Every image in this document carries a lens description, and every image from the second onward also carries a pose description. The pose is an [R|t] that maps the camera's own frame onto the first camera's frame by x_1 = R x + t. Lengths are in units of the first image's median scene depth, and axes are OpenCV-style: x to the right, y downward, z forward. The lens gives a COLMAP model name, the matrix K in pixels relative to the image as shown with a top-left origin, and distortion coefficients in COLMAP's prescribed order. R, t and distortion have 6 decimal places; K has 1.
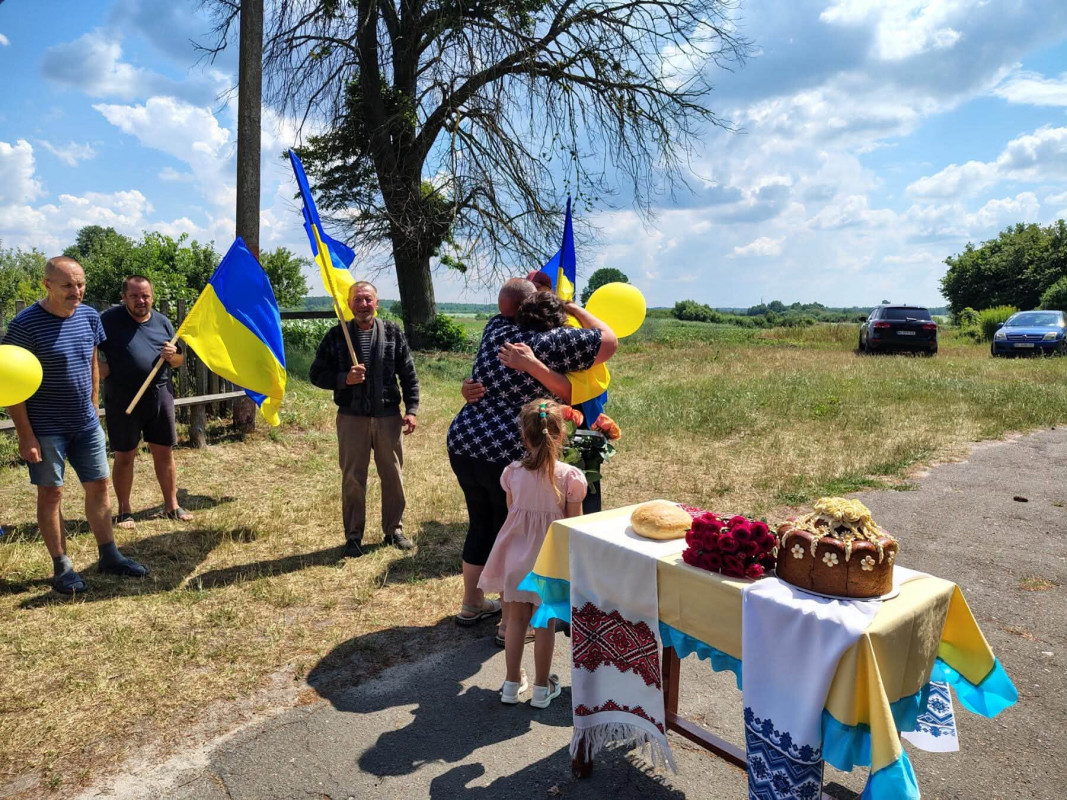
lens RADIAL K [[738.1, 0, 527.2], [0, 738.1, 403.9], [0, 0, 1]] dist [-0.017896, 0.002996]
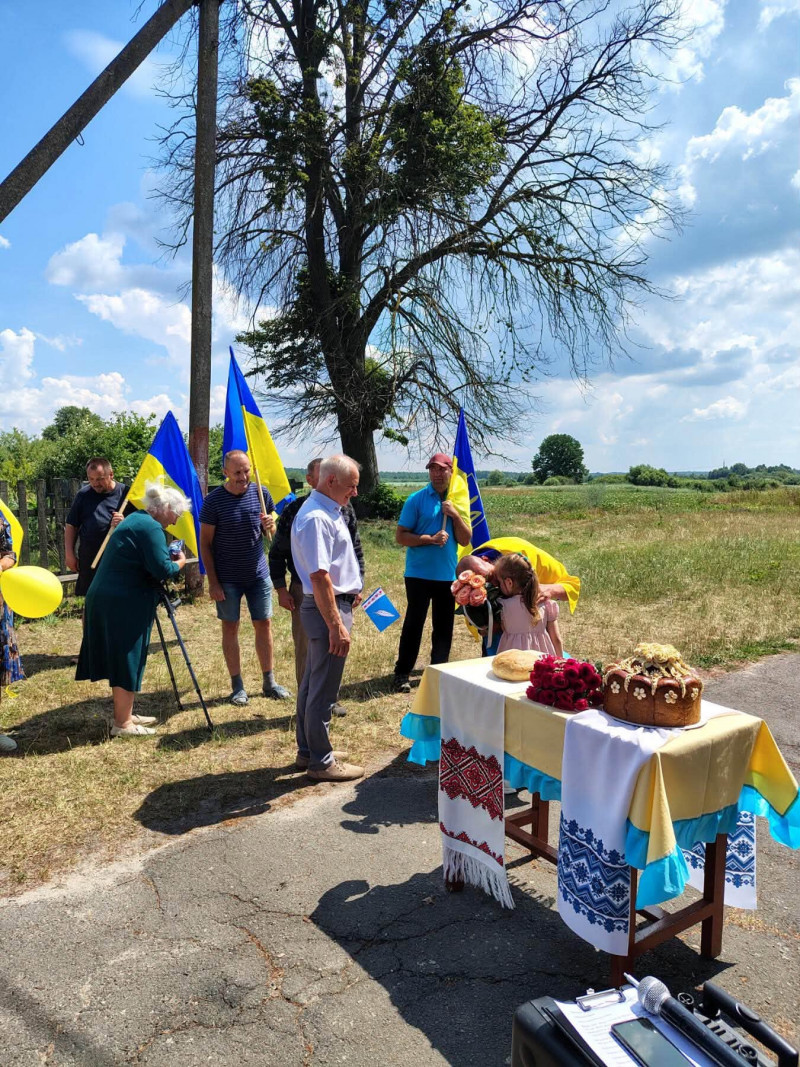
lens RADIAL K [[738.1, 0, 397.1], [0, 738.1, 534.4], [0, 0, 1]] dist [-0.017896, 0.002996]
pose [[0.993486, -0.008387, -0.113646, 0.020026], [0.002633, 0.998711, -0.050692, 0.001860], [0.113925, 0.050063, 0.992227, -0.028070]]
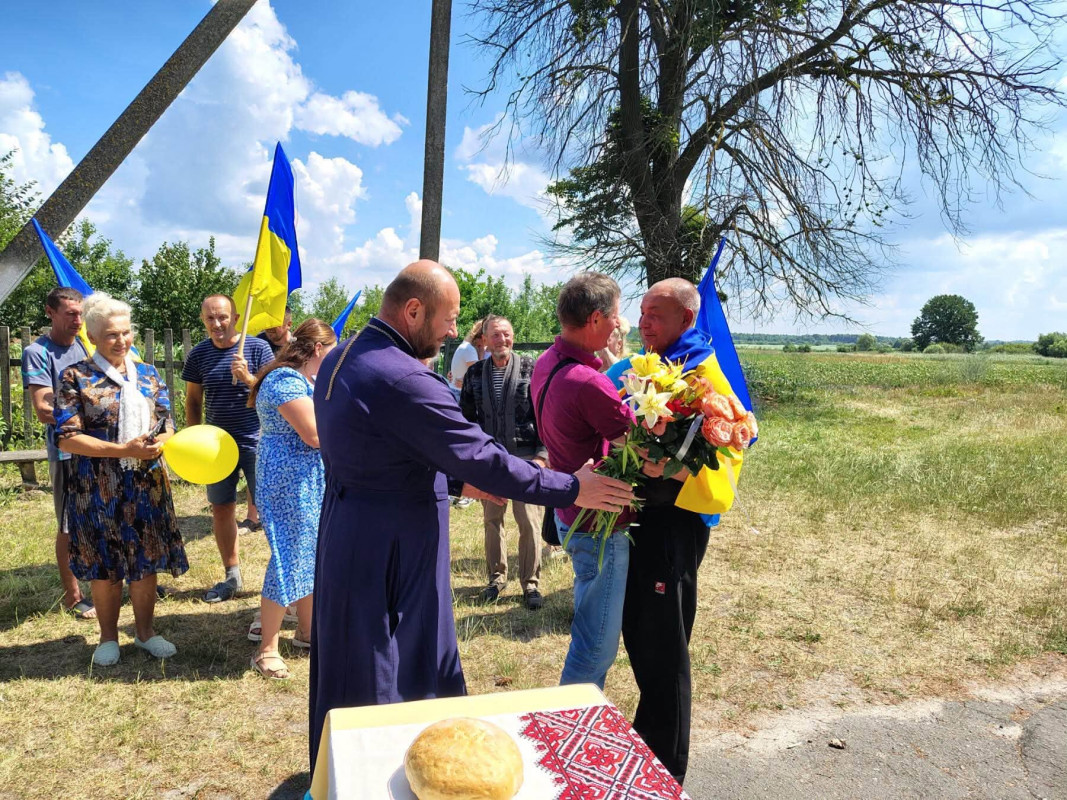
lens RADIAL K [[738.1, 0, 516.8], [0, 738.1, 403.2], [0, 0, 1]] dist [-0.017896, 0.002996]
pose [[0.908706, 0.041940, -0.415324, 0.067105], [-0.059465, 0.997799, -0.029348, -0.012253], [0.413179, 0.051366, 0.909200, 0.083520]]
